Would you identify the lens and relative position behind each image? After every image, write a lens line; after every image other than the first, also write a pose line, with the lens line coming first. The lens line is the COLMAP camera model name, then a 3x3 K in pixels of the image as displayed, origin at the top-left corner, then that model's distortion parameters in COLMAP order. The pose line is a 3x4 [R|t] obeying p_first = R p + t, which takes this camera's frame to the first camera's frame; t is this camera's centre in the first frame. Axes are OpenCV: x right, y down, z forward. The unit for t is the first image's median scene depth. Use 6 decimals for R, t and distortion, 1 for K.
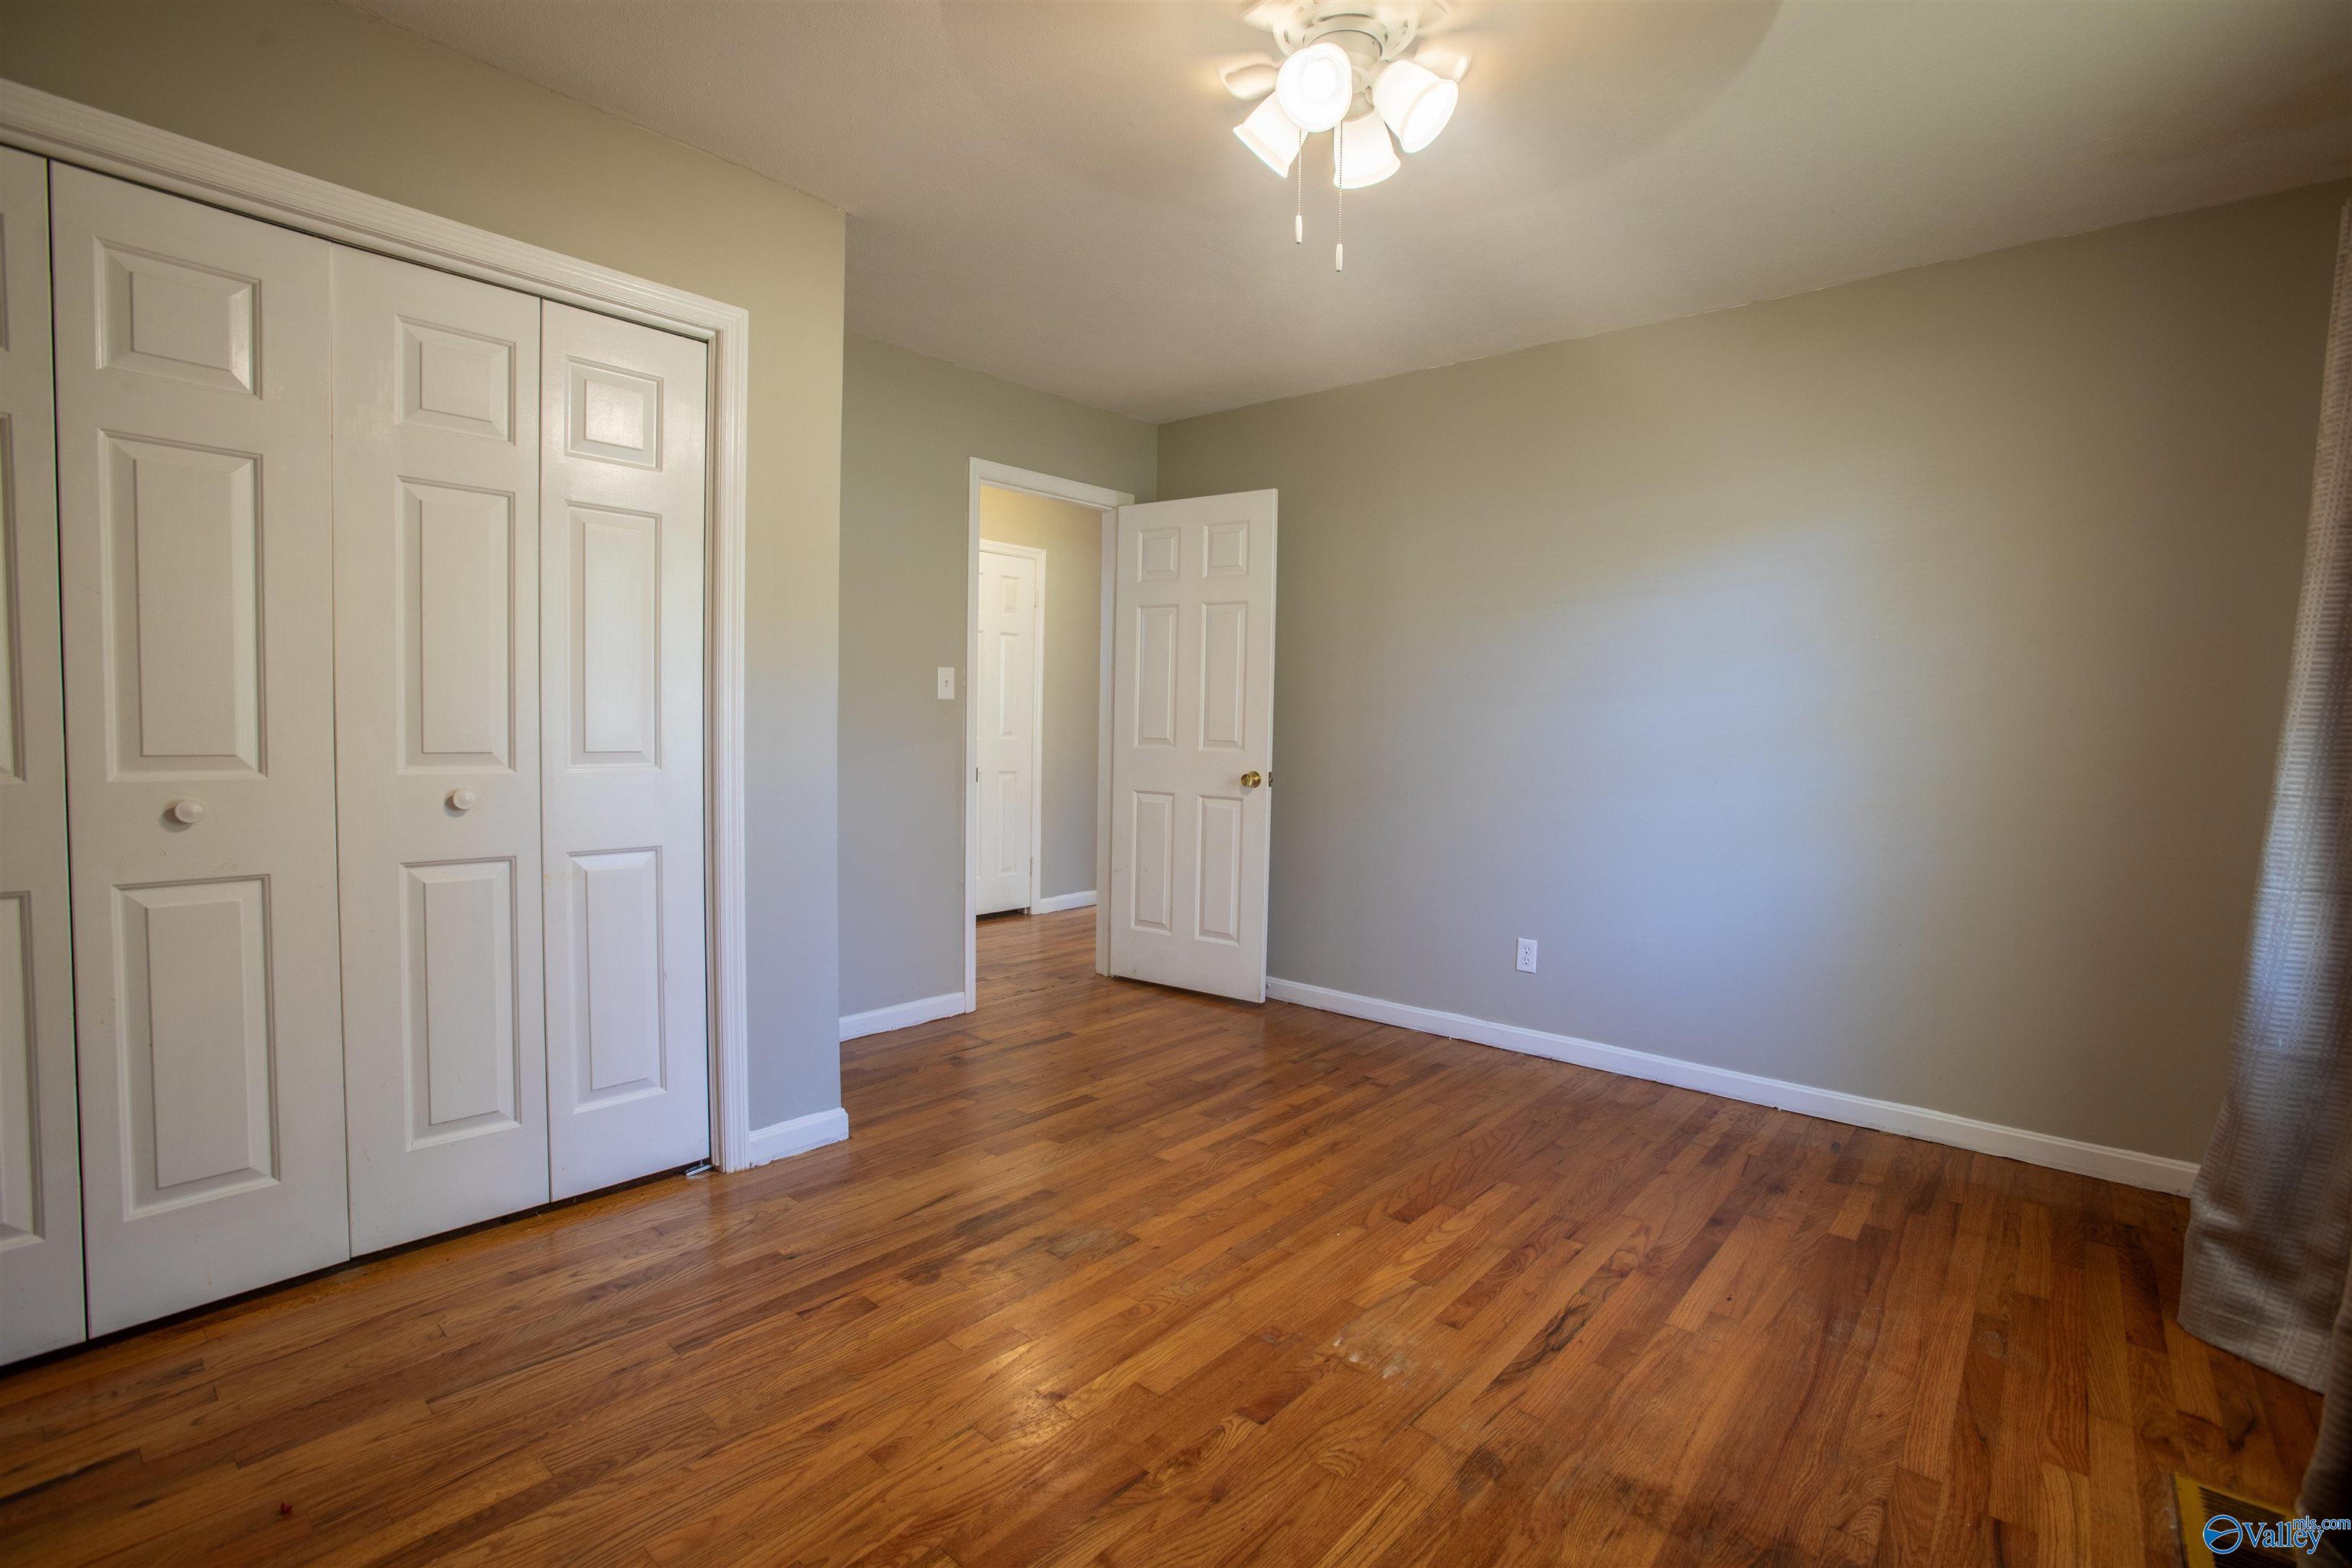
lens RADIAL K [[1103.7, 0, 1158.0], [0, 1103.7, 778.1], [0, 0, 1]] dist [-0.080424, 0.035543]
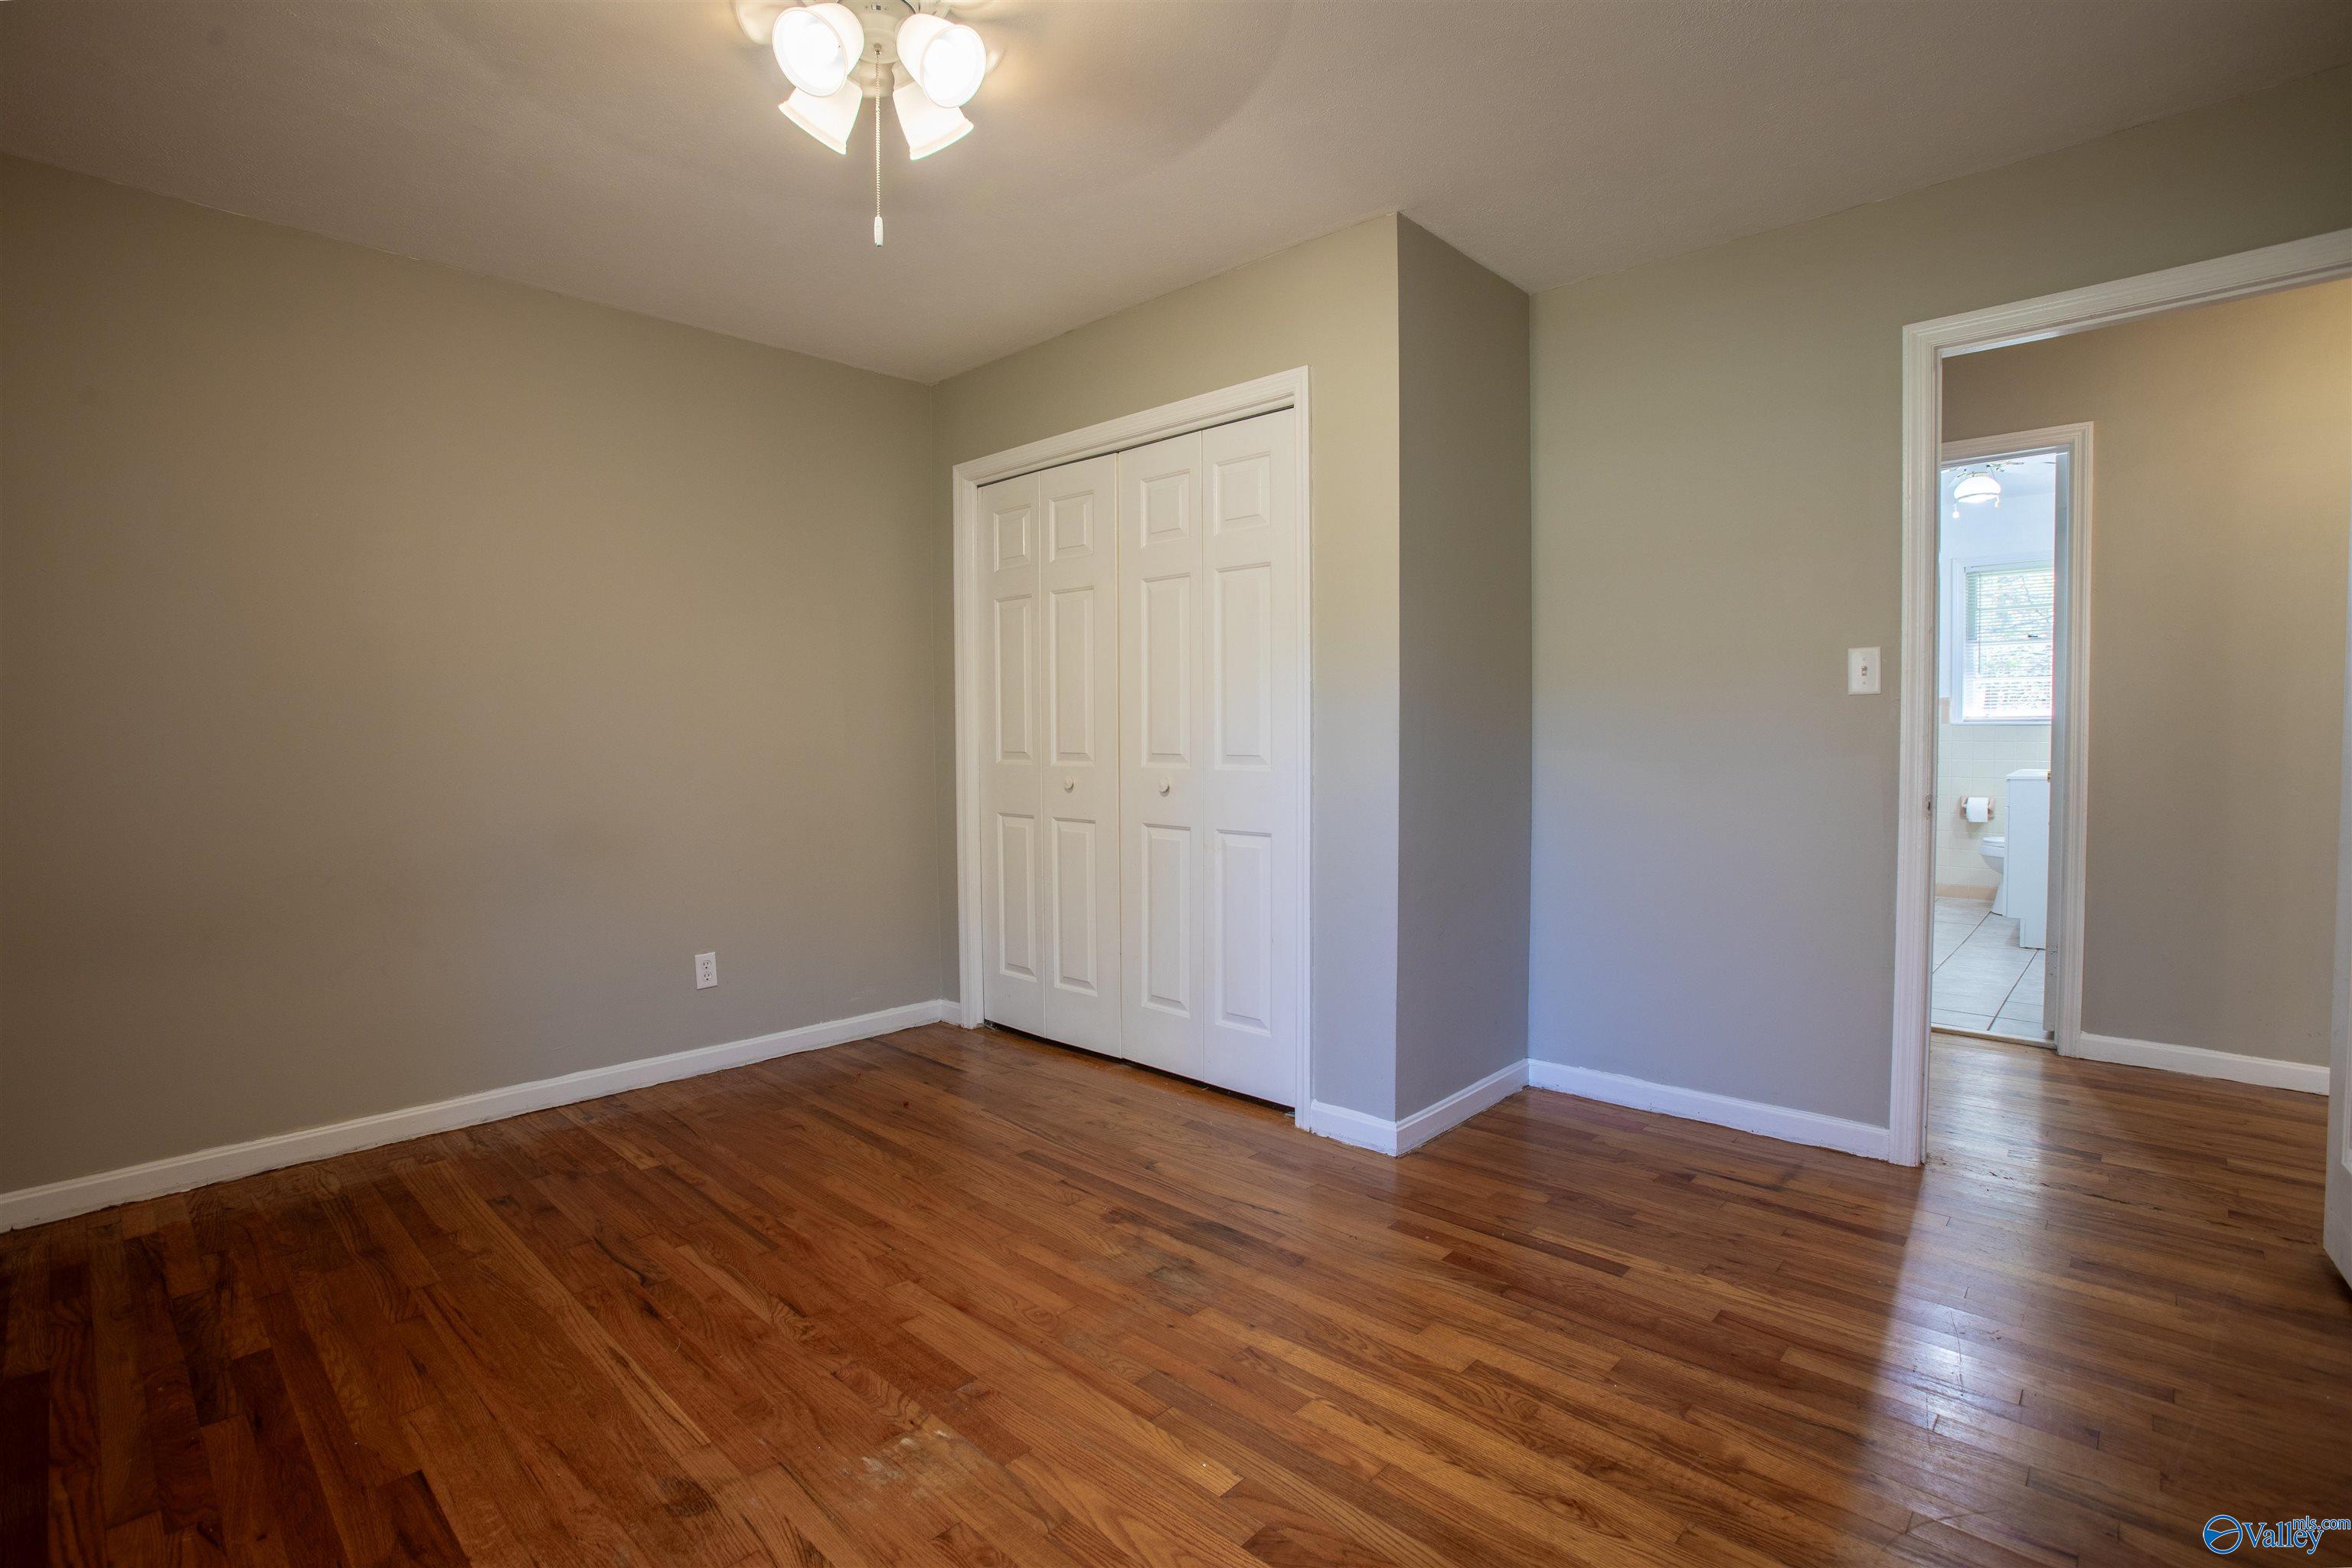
lens RADIAL K [[1103.7, 0, 1158.0], [0, 1103.7, 778.1], [0, 0, 1]] dist [-0.080424, 0.035543]
pose [[-0.049115, 0.025528, -0.998467, 0.877631], [-0.042623, 0.998709, 0.027631, -0.032865], [0.997883, 0.043915, -0.047963, 1.036495]]
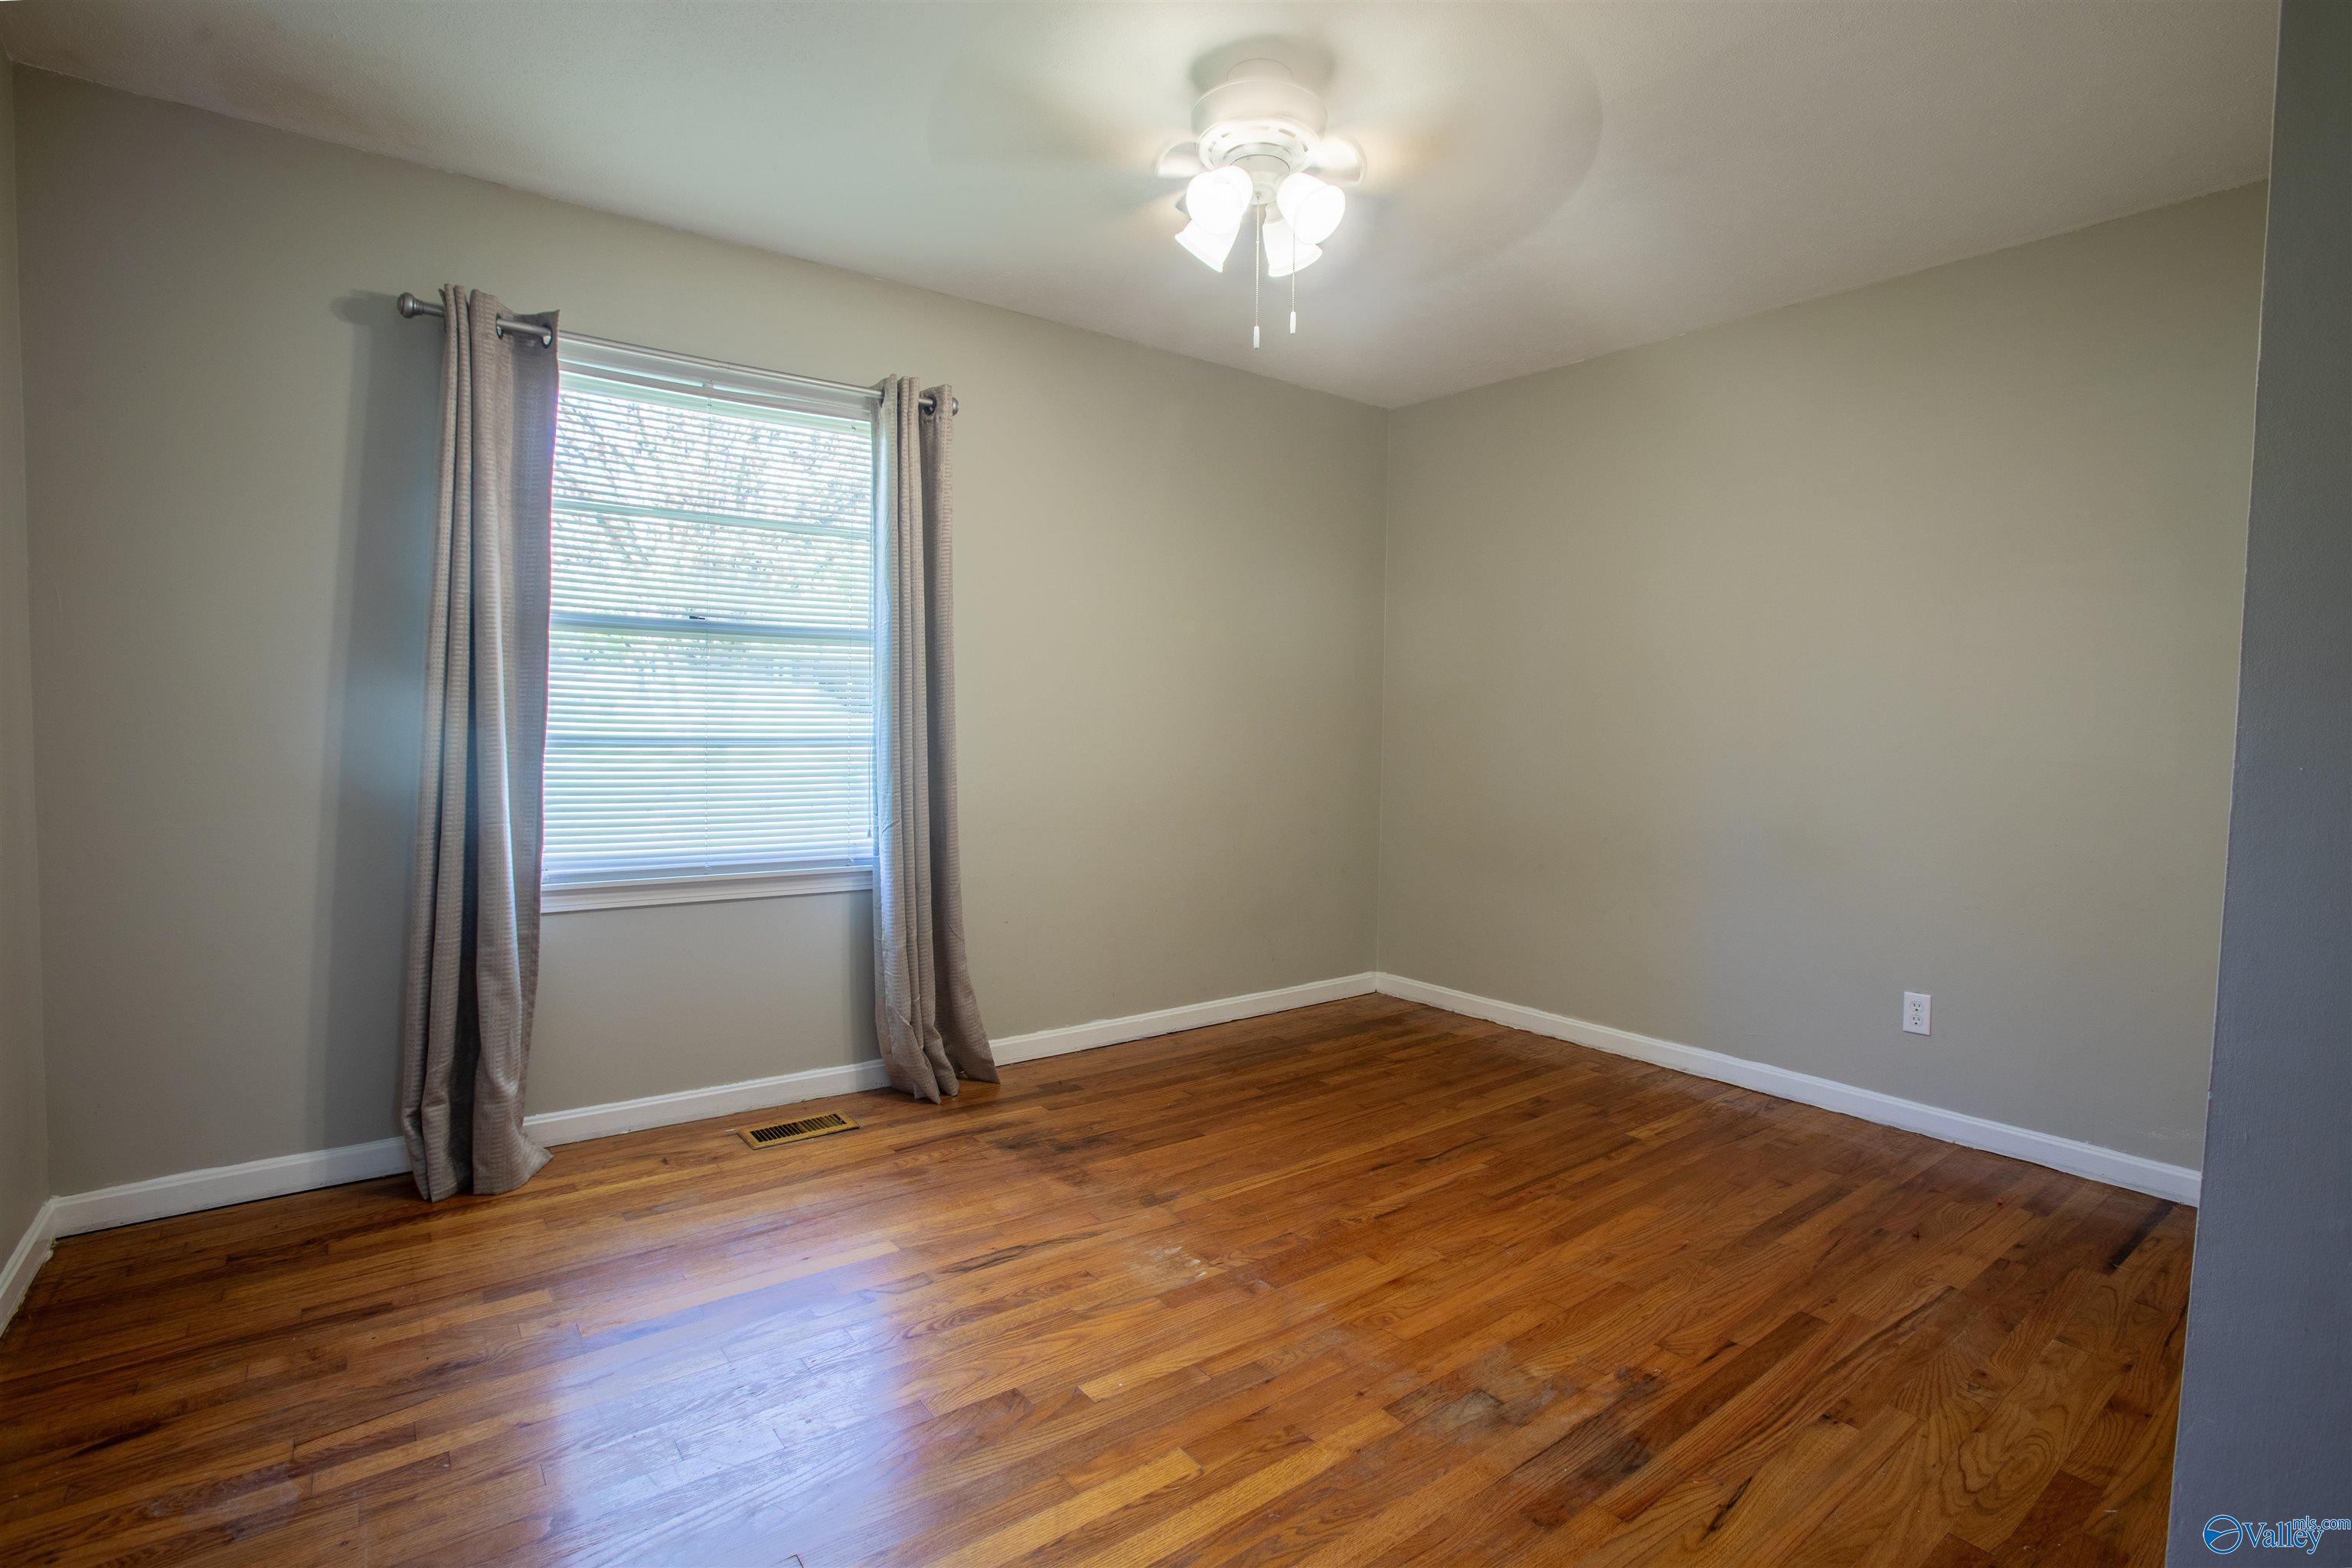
lens RADIAL K [[1103.7, 0, 1158.0], [0, 1103.7, 778.1], [0, 0, 1]] dist [-0.080424, 0.035543]
pose [[-0.977356, -0.043498, 0.207084, 0.000551], [-0.022408, 0.994416, 0.103121, -0.088855], [-0.210413, 0.096146, -0.972873, 1.785025]]
